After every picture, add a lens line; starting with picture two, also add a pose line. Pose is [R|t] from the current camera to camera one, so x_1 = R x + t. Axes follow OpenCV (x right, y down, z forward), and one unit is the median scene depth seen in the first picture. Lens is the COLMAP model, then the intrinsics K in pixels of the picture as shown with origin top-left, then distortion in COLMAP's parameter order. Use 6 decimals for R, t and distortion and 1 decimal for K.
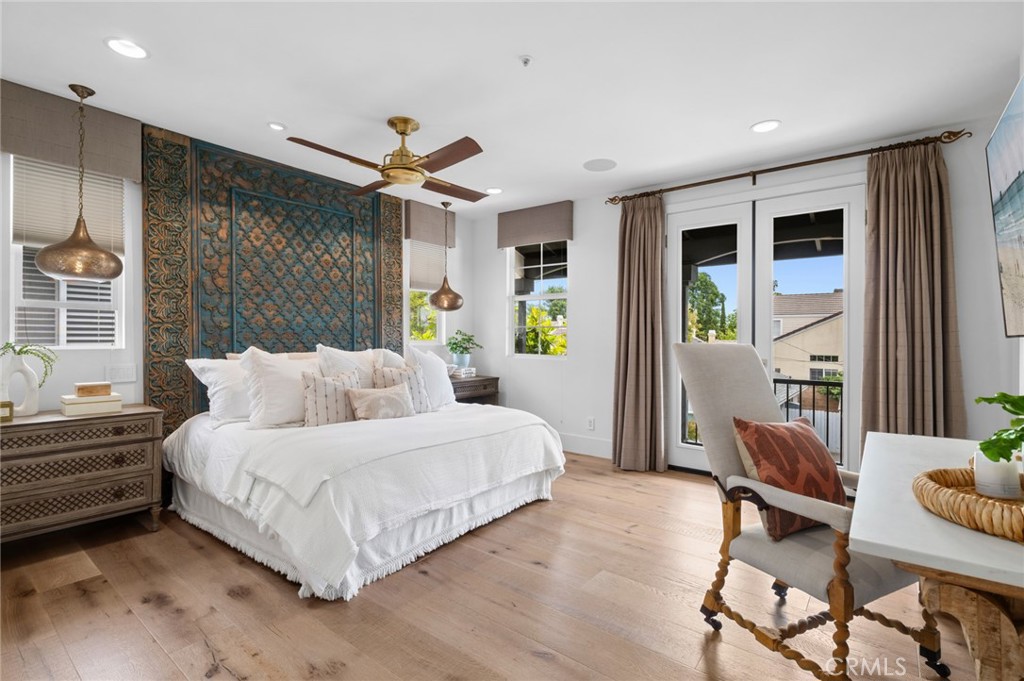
lens RADIAL K [[476.1, 0, 515.8], [0, 476.1, 336.1], [0, 0, 1]] dist [0.002365, -0.000764]
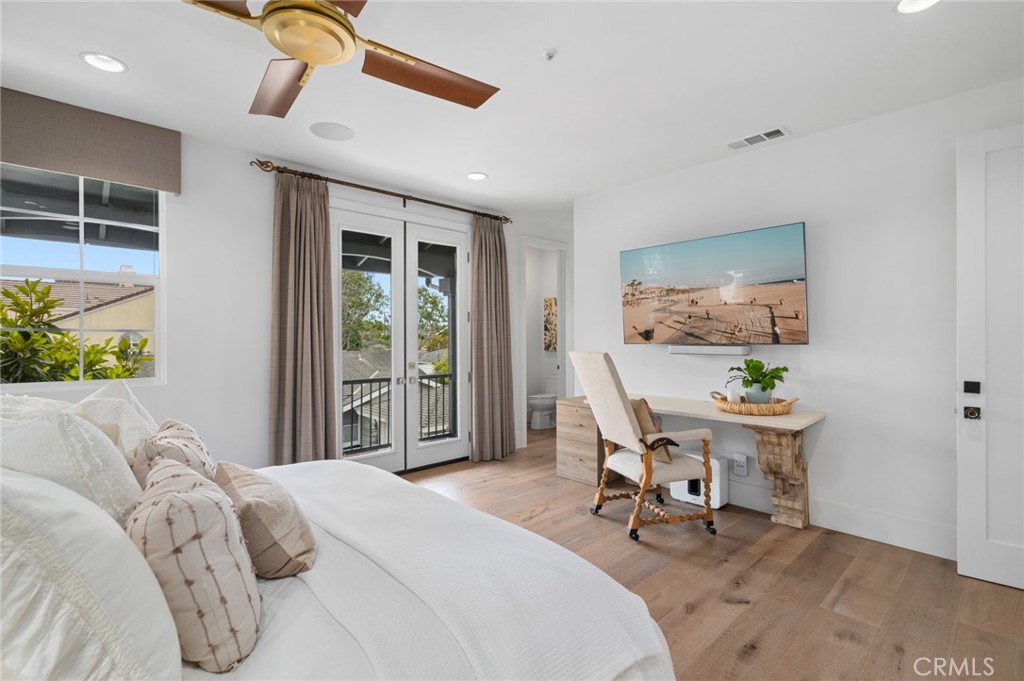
lens RADIAL K [[476.1, 0, 515.8], [0, 476.1, 336.7], [0, 0, 1]] dist [0.002365, -0.000764]
pose [[0.145544, -0.002070, 0.989350, -0.549801], [0.005946, 0.999982, 0.001217, -0.008731], [-0.989334, 0.005706, 0.145554, 0.543692]]
